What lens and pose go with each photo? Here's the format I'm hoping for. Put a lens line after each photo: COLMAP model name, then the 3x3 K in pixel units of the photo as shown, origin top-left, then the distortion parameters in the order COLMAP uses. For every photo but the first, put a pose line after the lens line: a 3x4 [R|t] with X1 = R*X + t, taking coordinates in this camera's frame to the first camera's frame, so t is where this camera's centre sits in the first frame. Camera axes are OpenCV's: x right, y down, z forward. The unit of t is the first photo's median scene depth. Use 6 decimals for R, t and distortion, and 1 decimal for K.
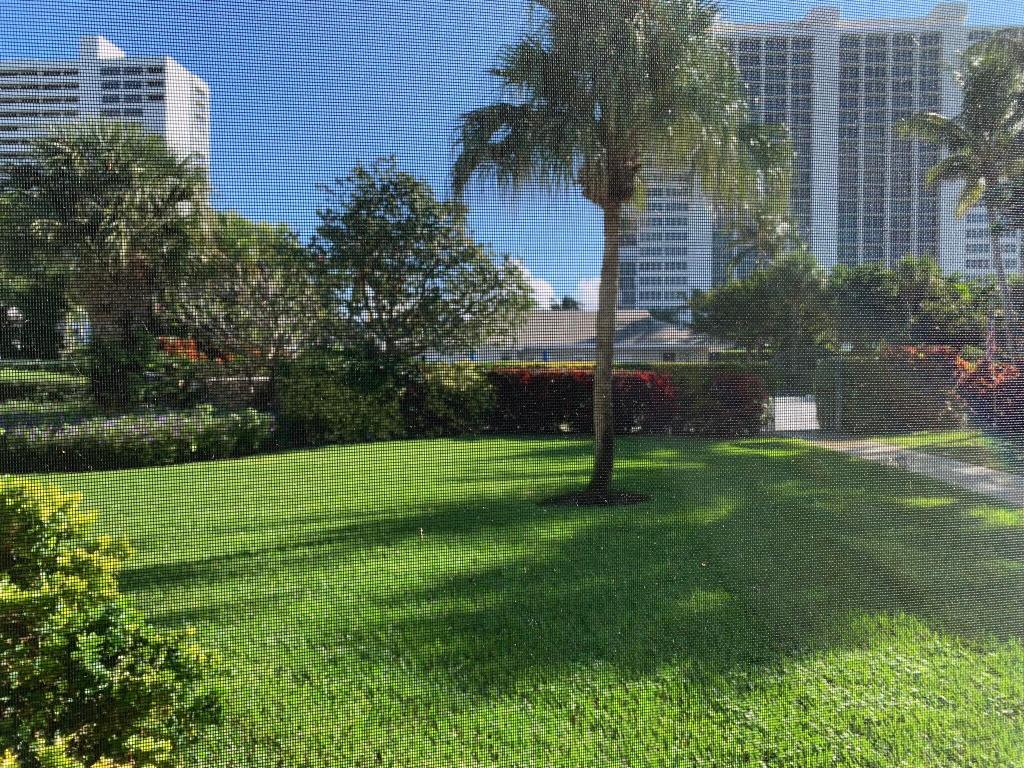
lens RADIAL K [[790.8, 0, 499.8], [0, 790.8, 378.7], [0, 0, 1]] dist [0.032229, -0.038009]
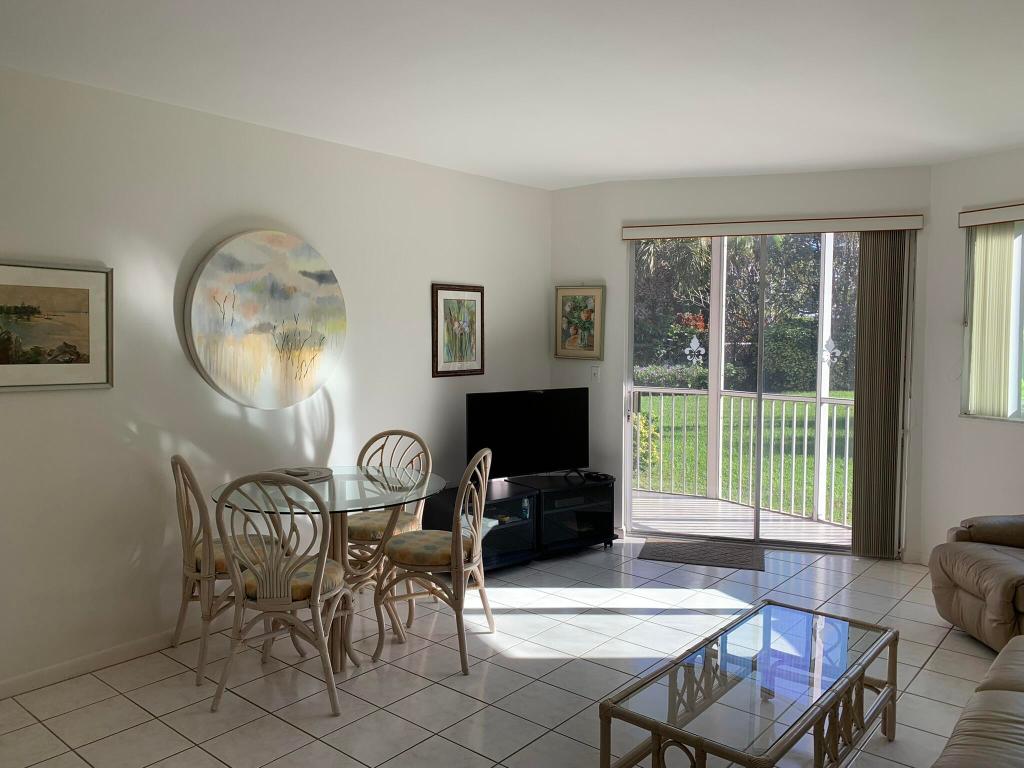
lens RADIAL K [[790.8, 0, 494.0], [0, 790.8, 381.4], [0, 0, 1]] dist [0.032229, -0.038009]
pose [[0.795268, 0.031839, -0.605421, 0.238686], [-0.004969, 0.998929, 0.046005, 0.005554], [0.606237, -0.033578, 0.794575, -0.453848]]
